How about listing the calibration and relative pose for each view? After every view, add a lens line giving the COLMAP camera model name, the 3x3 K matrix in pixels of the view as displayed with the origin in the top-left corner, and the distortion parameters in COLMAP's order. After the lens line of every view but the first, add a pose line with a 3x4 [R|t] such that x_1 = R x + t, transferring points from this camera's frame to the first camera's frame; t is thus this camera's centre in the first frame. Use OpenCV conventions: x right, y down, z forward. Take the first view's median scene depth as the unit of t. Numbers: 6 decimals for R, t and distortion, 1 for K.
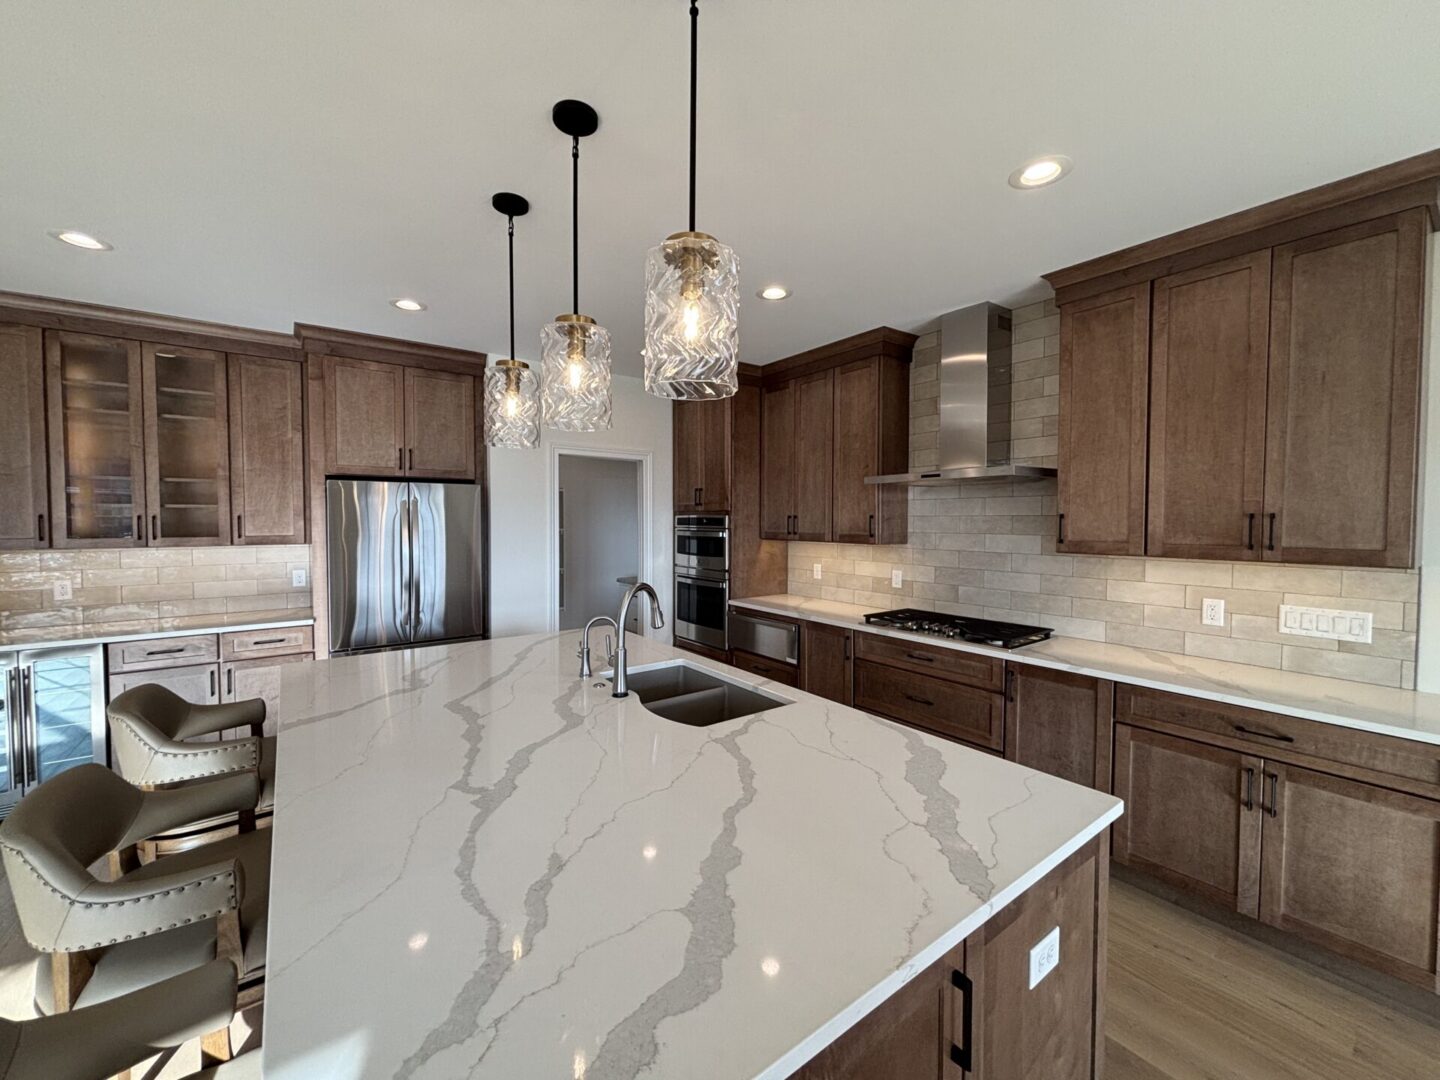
lens RADIAL K [[580.0, 0, 716.8], [0, 580.0, 537.6], [0, 0, 1]] dist [0.001589, -0.001036]
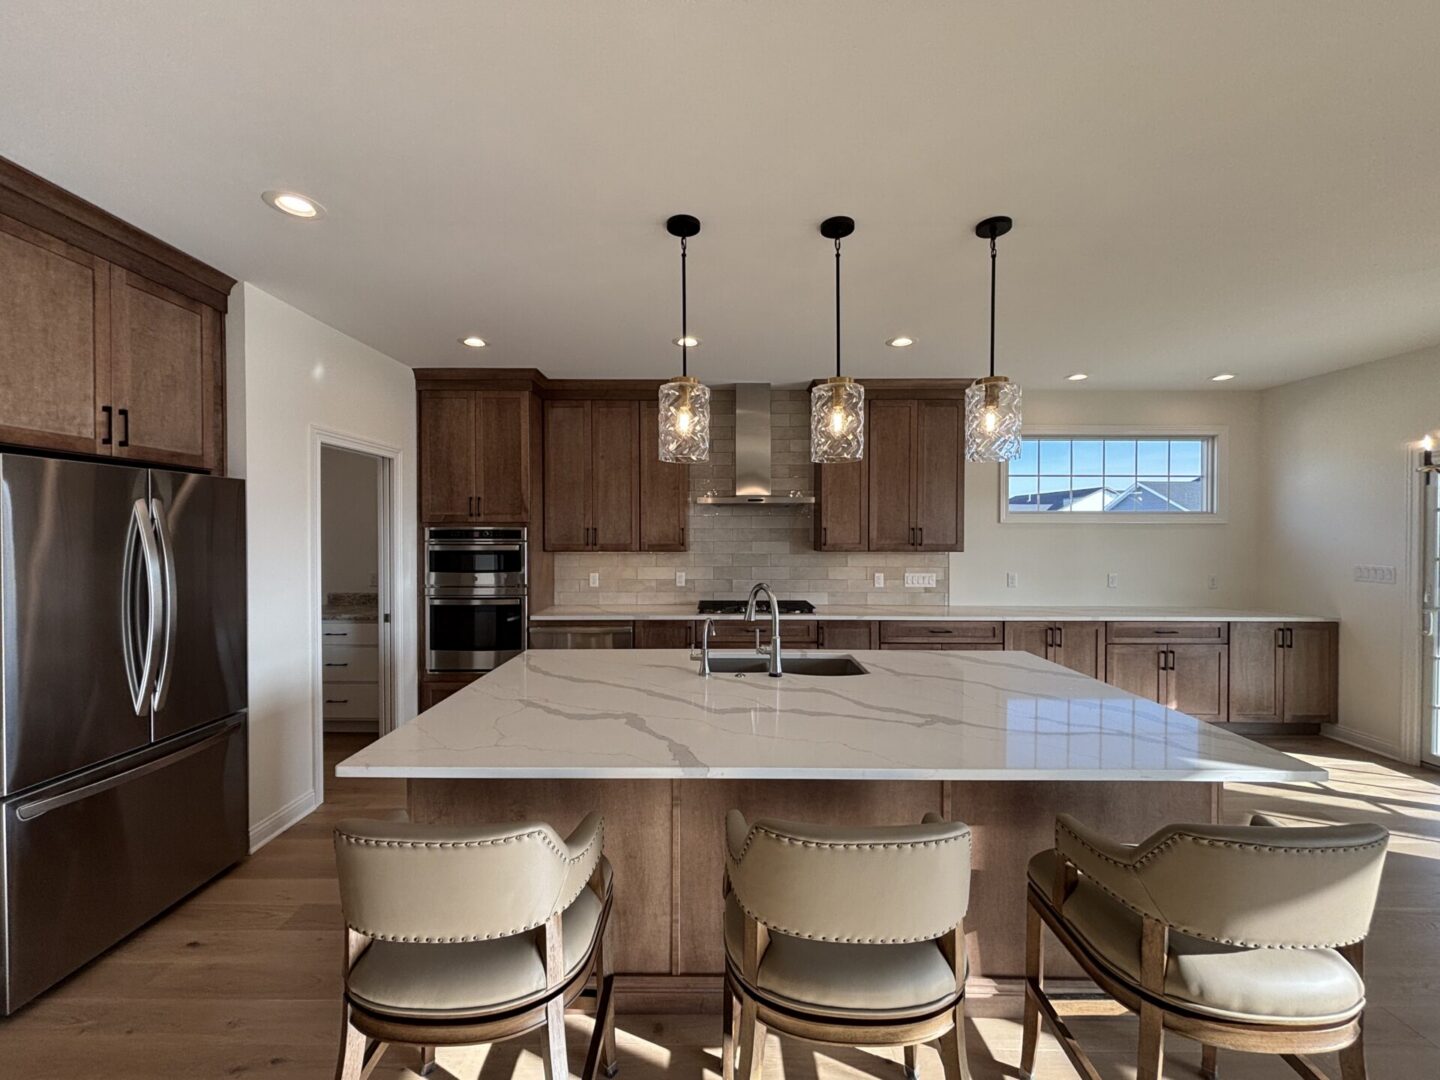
lens RADIAL K [[580.0, 0, 719.7], [0, 580.0, 536.5], [0, 0, 1]] dist [0.001589, -0.001036]
pose [[0.598223, -0.008641, 0.801283, -0.702453], [0.027466, 0.999575, -0.009726, -0.006560], [-0.800859, 0.027827, 0.598207, 0.210909]]
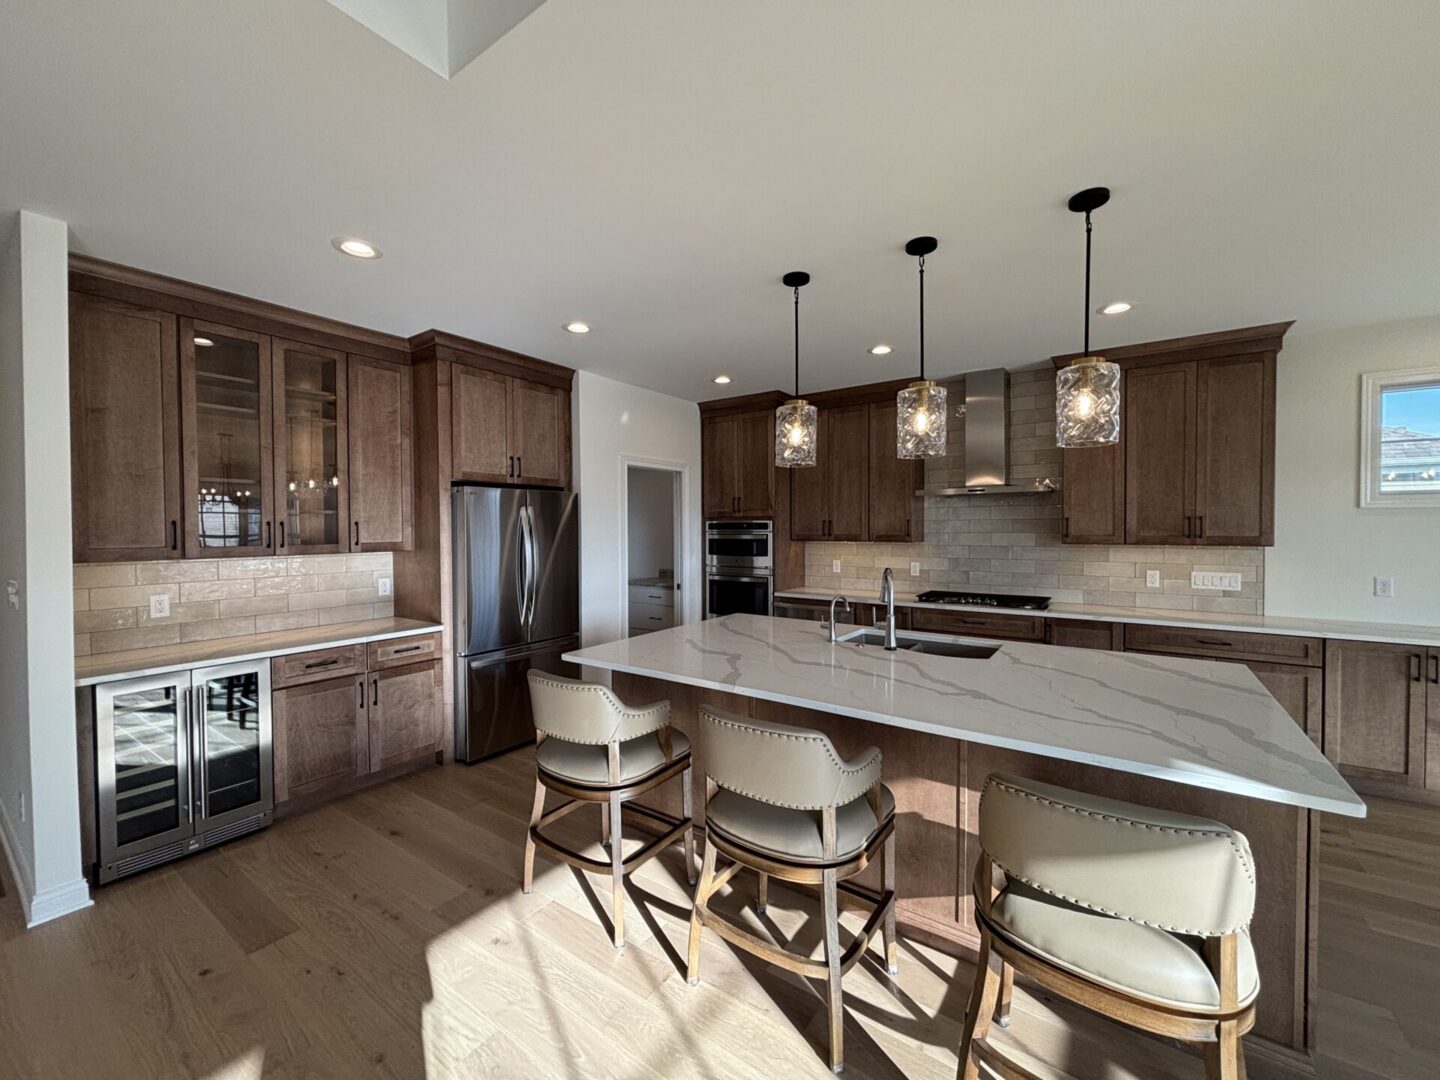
lens RADIAL K [[580.0, 0, 718.7], [0, 580.0, 536.7], [0, 0, 1]] dist [0.001589, -0.001036]
pose [[0.949205, -0.011991, 0.314431, -0.570685], [0.016878, 0.999775, -0.012823, 0.009646], [-0.314207, 0.017478, 0.949194, -0.103432]]
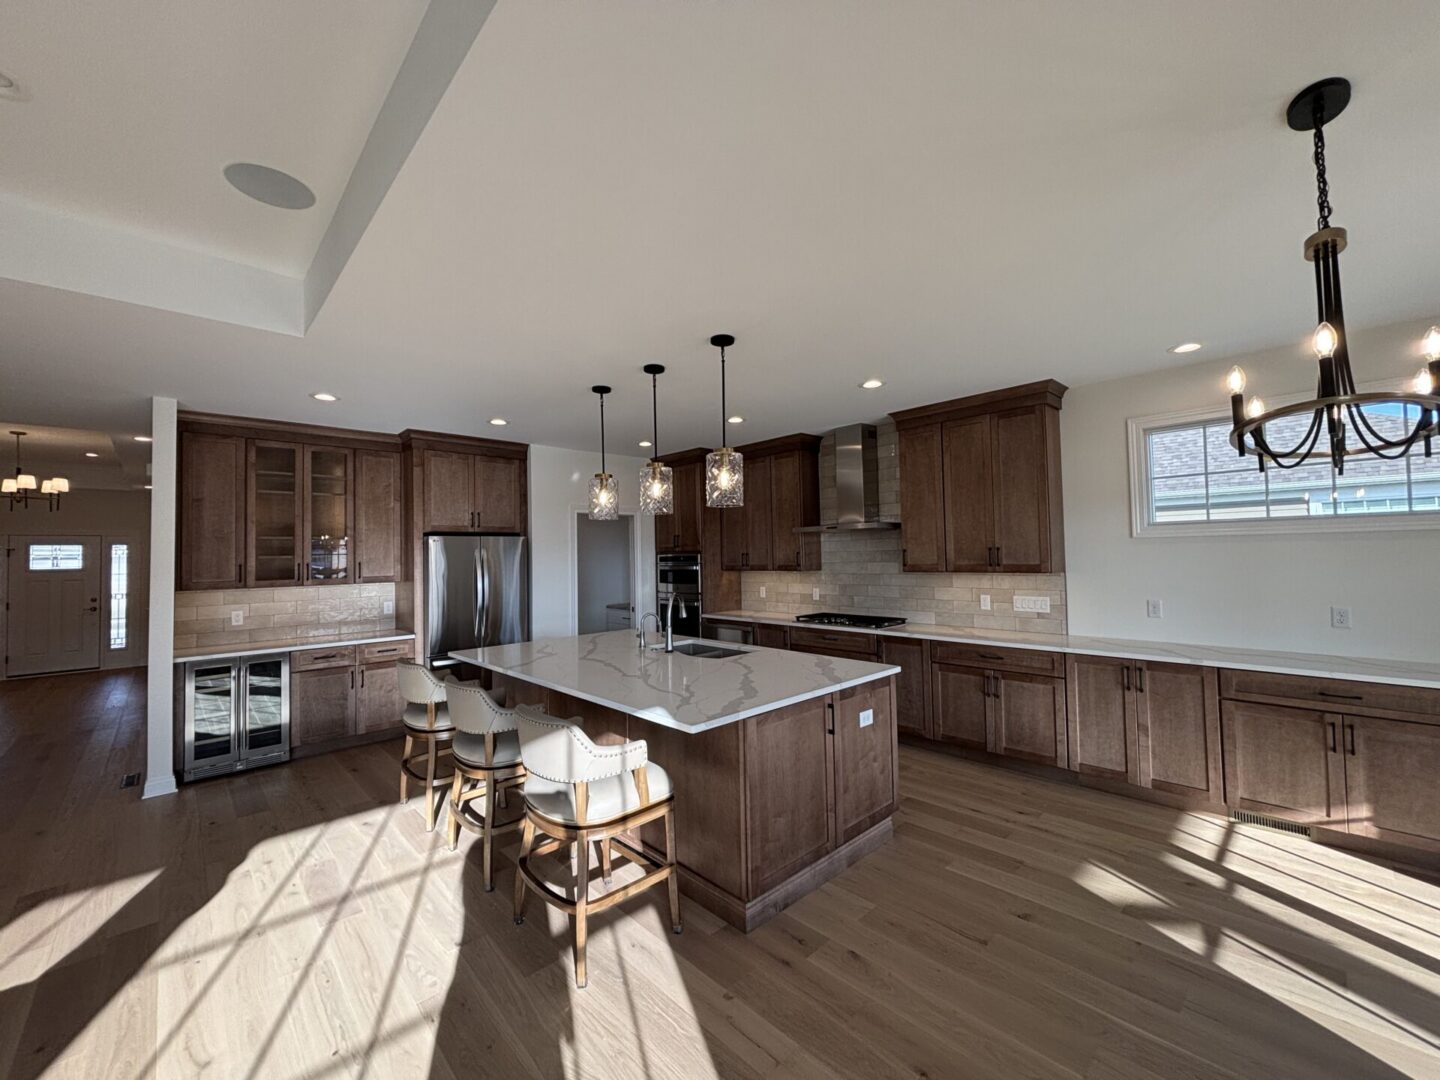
lens RADIAL K [[580.0, 0, 716.4], [0, 580.0, 535.7], [0, 0, 1]] dist [0.001589, -0.001036]
pose [[0.992828, -0.018599, 0.118100, -0.132921], [0.026585, 0.997438, -0.066407, 0.014978], [-0.116562, 0.069070, 0.990779, -0.515482]]
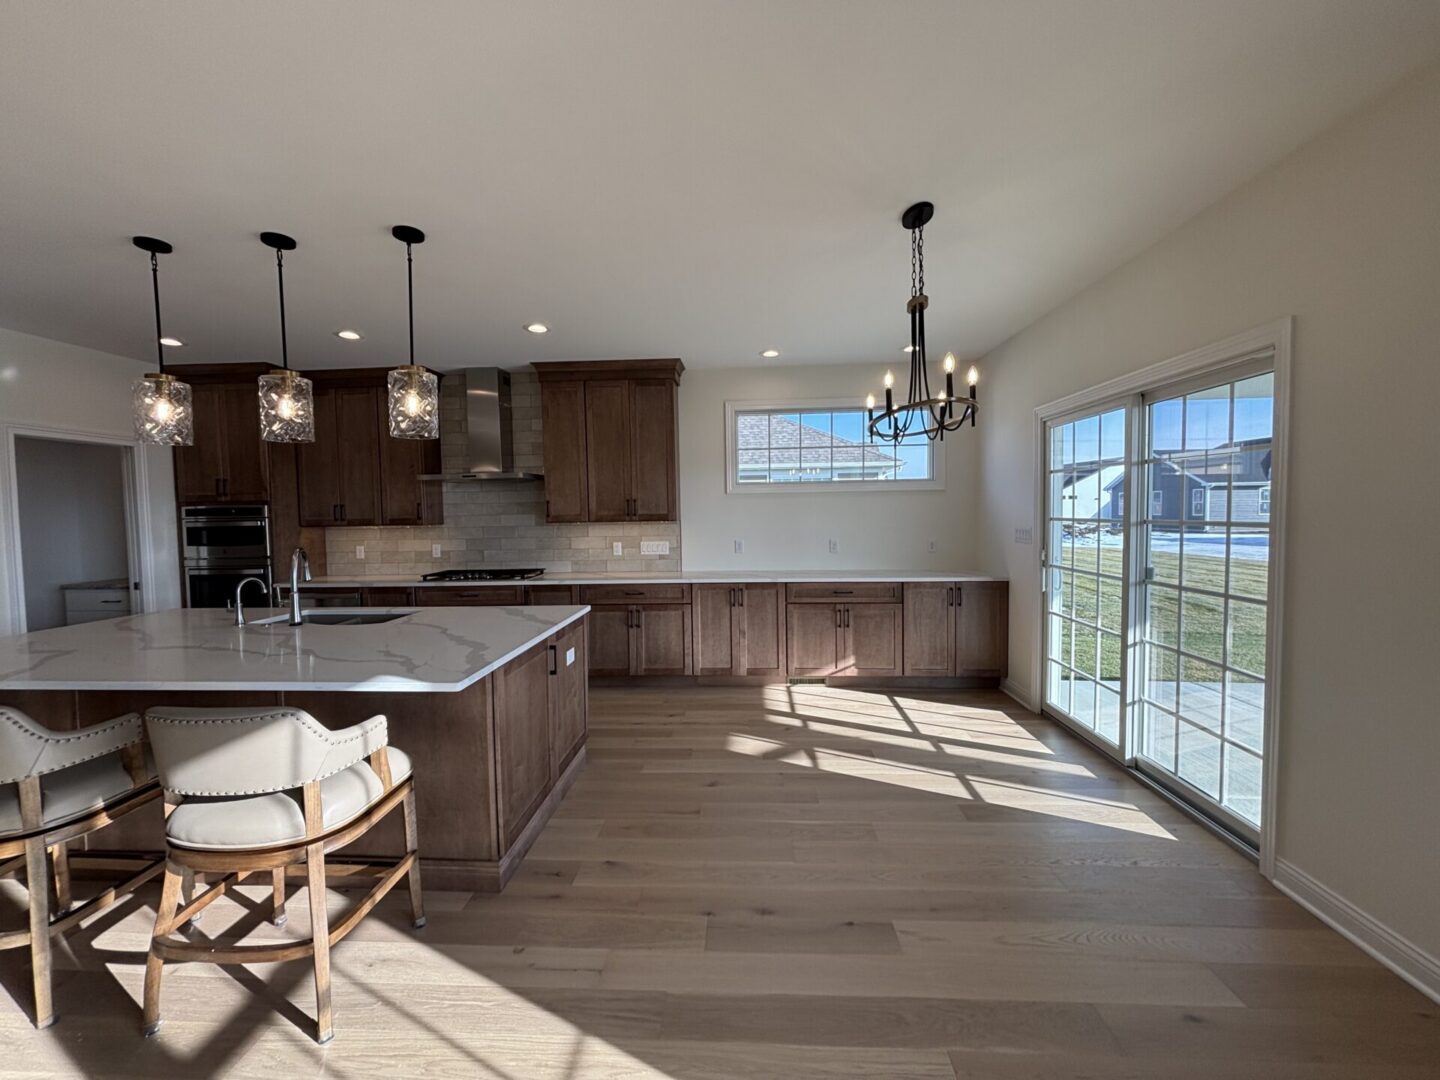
lens RADIAL K [[580.0, 0, 719.5], [0, 580.0, 534.0], [0, 0, 1]] dist [0.001589, -0.001036]
pose [[0.640117, -0.044031, 0.767015, -0.340812], [0.044082, 0.998817, 0.020549, 0.037752], [-0.767012, 0.020658, 0.641300, -0.420457]]
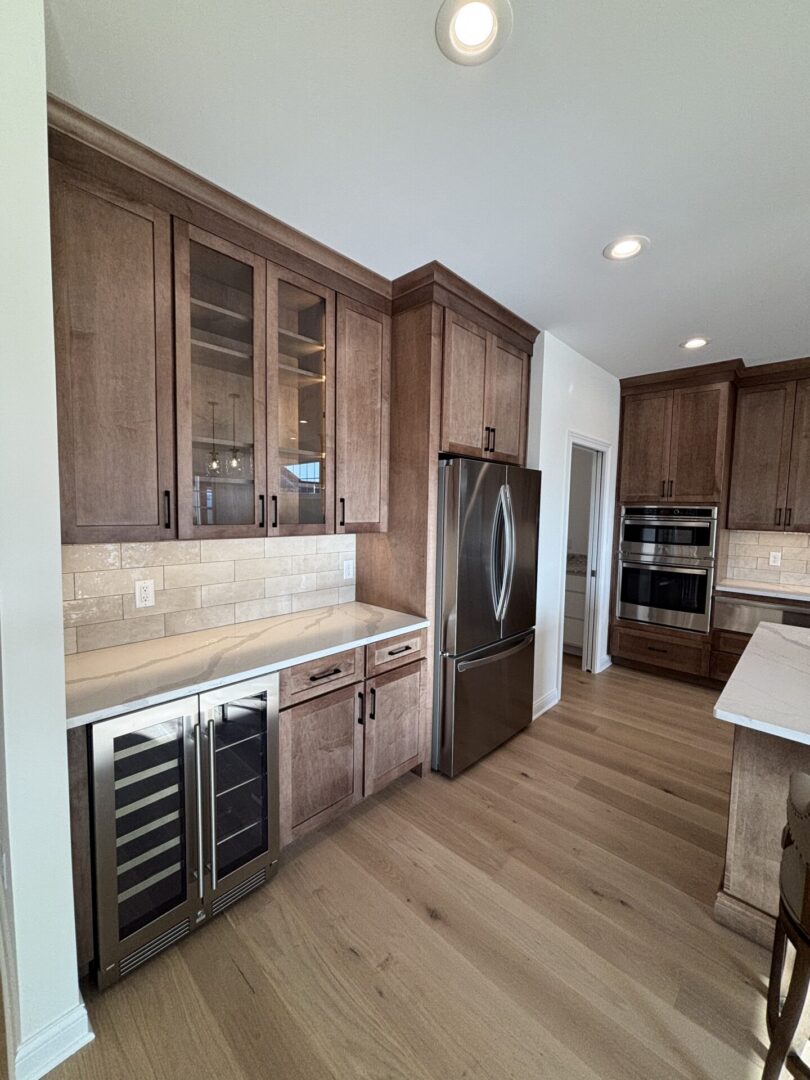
lens RADIAL K [[435.0, 0, 405.6], [0, 435.0, 538.5], [0, 0, 1]] dist [0.001589, -0.001036]
pose [[0.985090, 0.005700, 0.171944, -0.859756], [-0.012875, 0.999091, 0.040645, -0.006871], [-0.171556, -0.042253, 0.984268, 0.384928]]
